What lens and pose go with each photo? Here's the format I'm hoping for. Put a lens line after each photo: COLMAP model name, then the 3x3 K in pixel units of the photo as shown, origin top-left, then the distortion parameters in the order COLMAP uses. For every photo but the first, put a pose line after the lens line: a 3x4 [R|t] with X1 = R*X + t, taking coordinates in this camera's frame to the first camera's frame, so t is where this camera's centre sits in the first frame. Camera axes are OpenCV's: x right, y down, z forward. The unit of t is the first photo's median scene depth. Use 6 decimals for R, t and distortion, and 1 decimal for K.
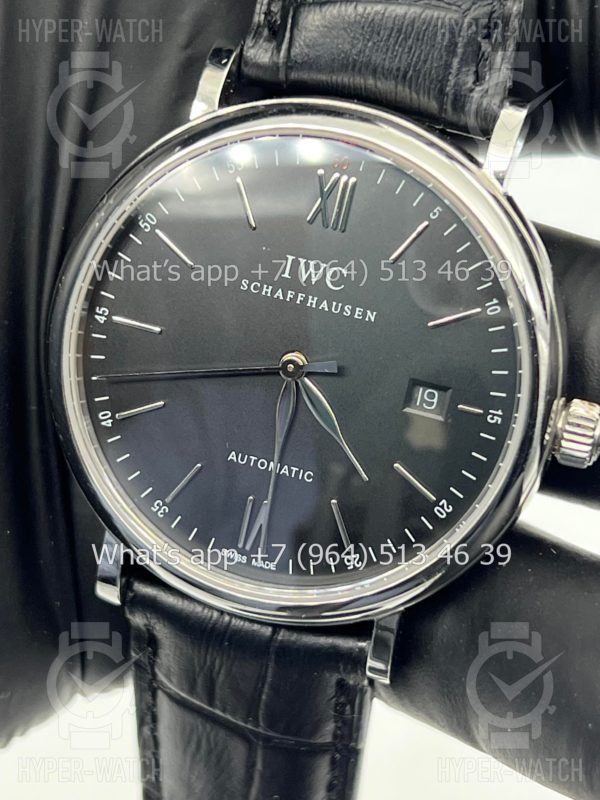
lens RADIAL K [[1905.5, 0, 300.0], [0, 1905.5, 400.0], [0, 0, 1]] dist [0.192450, -0.121735]
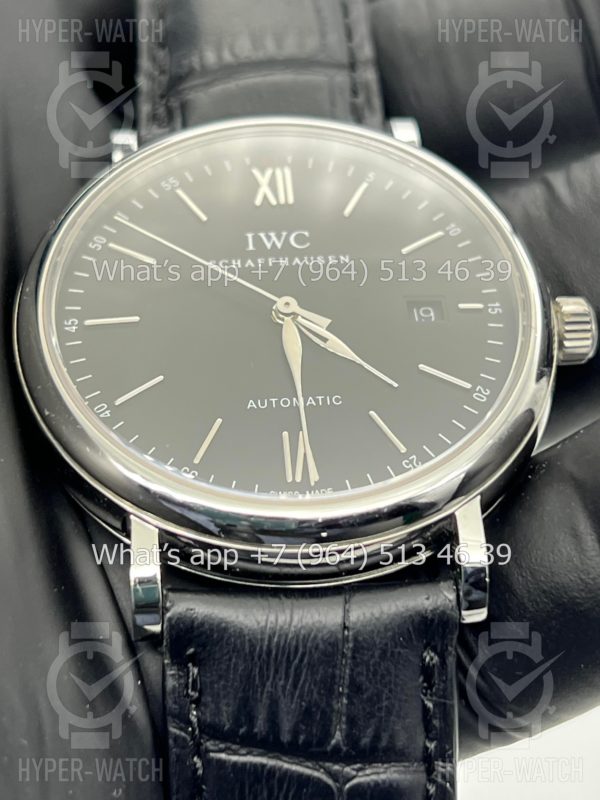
lens RADIAL K [[1905.5, 0, 300.0], [0, 1905.5, 400.0], [0, 0, 1]] dist [0.192450, -0.121735]
pose [[0.918738, -0.093956, 0.383528, -0.372884], [0.333294, 0.705360, -0.625605, 0.622359], [-0.211746, 0.702595, 0.679356, 0.365363]]
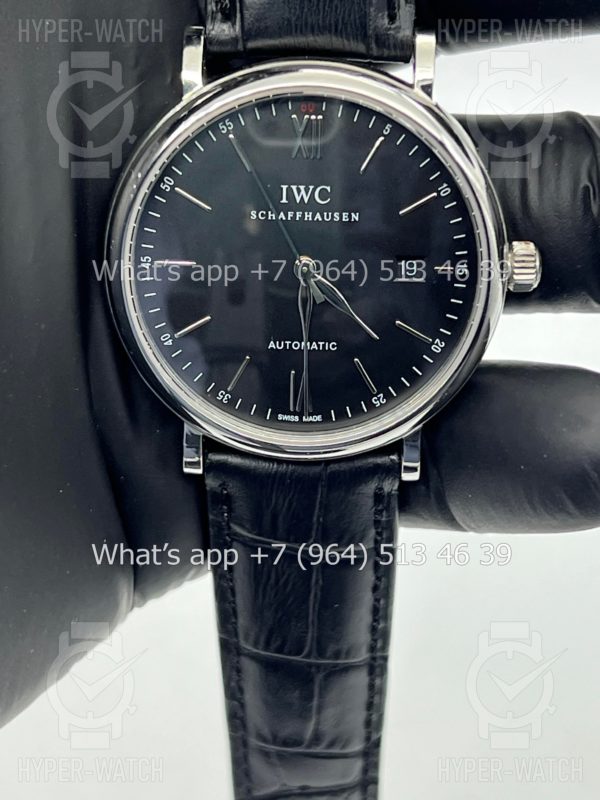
lens RADIAL K [[1905.5, 0, 300.0], [0, 1905.5, 400.0], [0, 0, 1]] dist [0.192450, -0.121735]
pose [[0.958932, -0.244835, 0.143197, -0.215018], [0.227563, 0.965467, 0.126839, -0.096139], [-0.169306, -0.089044, 0.981533, -0.291460]]
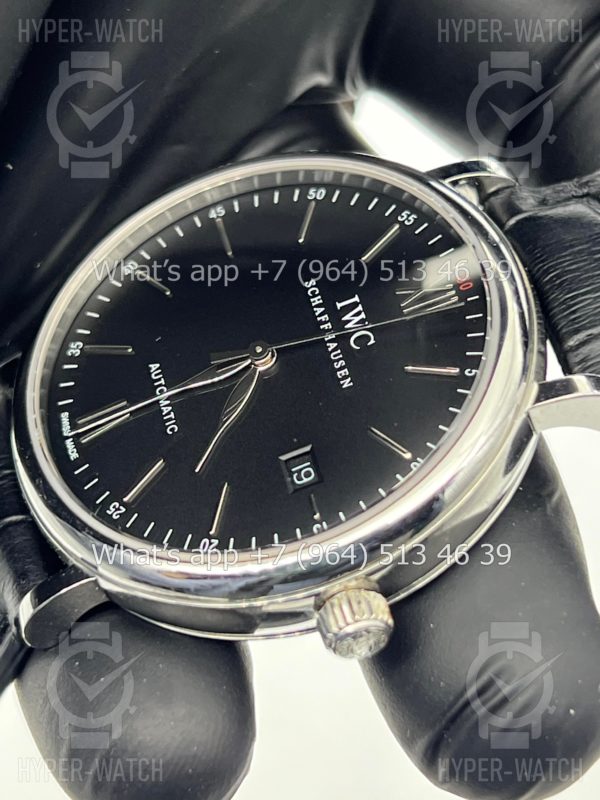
lens RADIAL K [[1905.5, 0, 300.0], [0, 1905.5, 400.0], [0, 0, 1]] dist [0.192450, -0.121735]
pose [[0.505399, 0.754637, -0.418445, 0.425529], [-0.860594, 0.476141, -0.180740, 0.150776], [0.062846, 0.451457, 0.890077, 0.147632]]
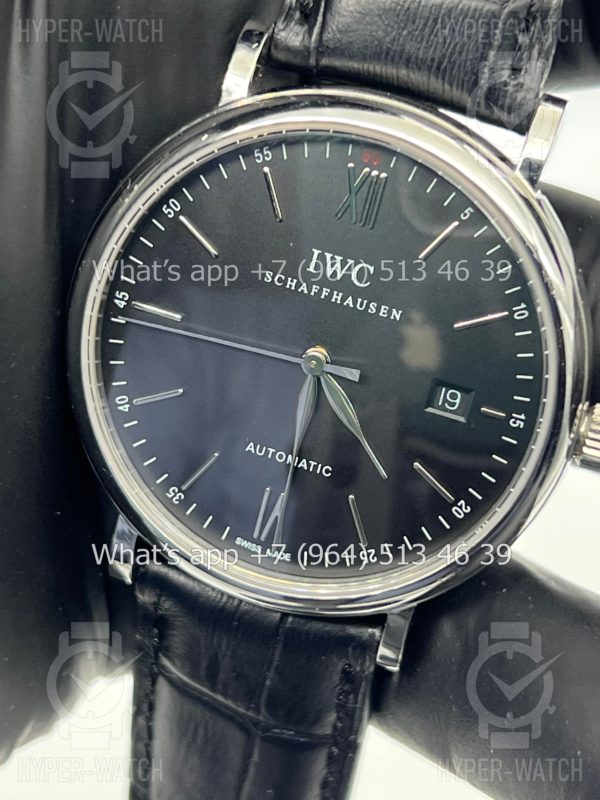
lens RADIAL K [[1905.5, 0, 300.0], [0, 1905.5, 400.0], [0, 0, 1]] dist [0.192450, -0.121735]
pose [[0.999280, 0.030053, 0.023147, -0.033658], [-0.032002, 0.995515, 0.089022, -0.084991], [-0.020368, -0.089699, 0.995761, 0.012787]]
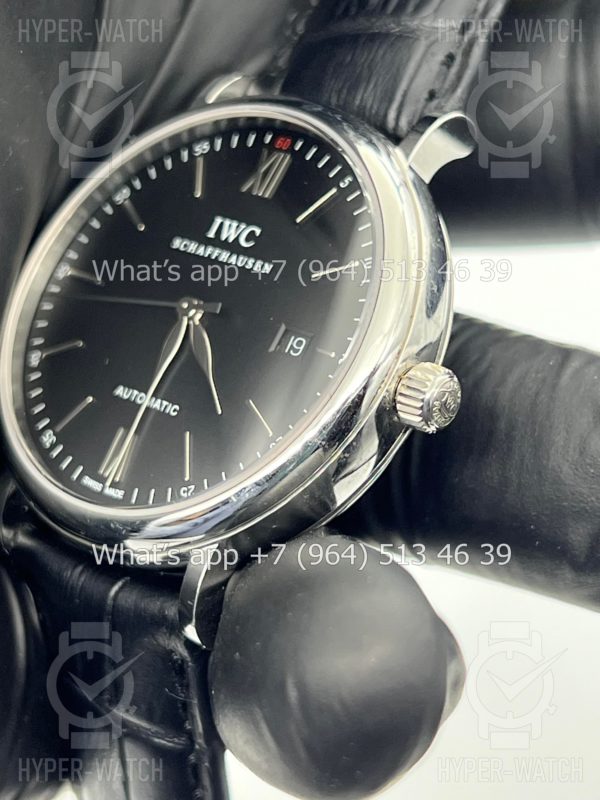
lens RADIAL K [[1905.5, 0, 300.0], [0, 1905.5, 400.0], [0, 0, 1]] dist [0.192450, -0.121735]
pose [[0.912617, 0.130422, -0.387454, 0.457879], [-0.295521, 0.865339, -0.404792, 0.426351], [0.282485, 0.483921, 0.828265, 0.176311]]
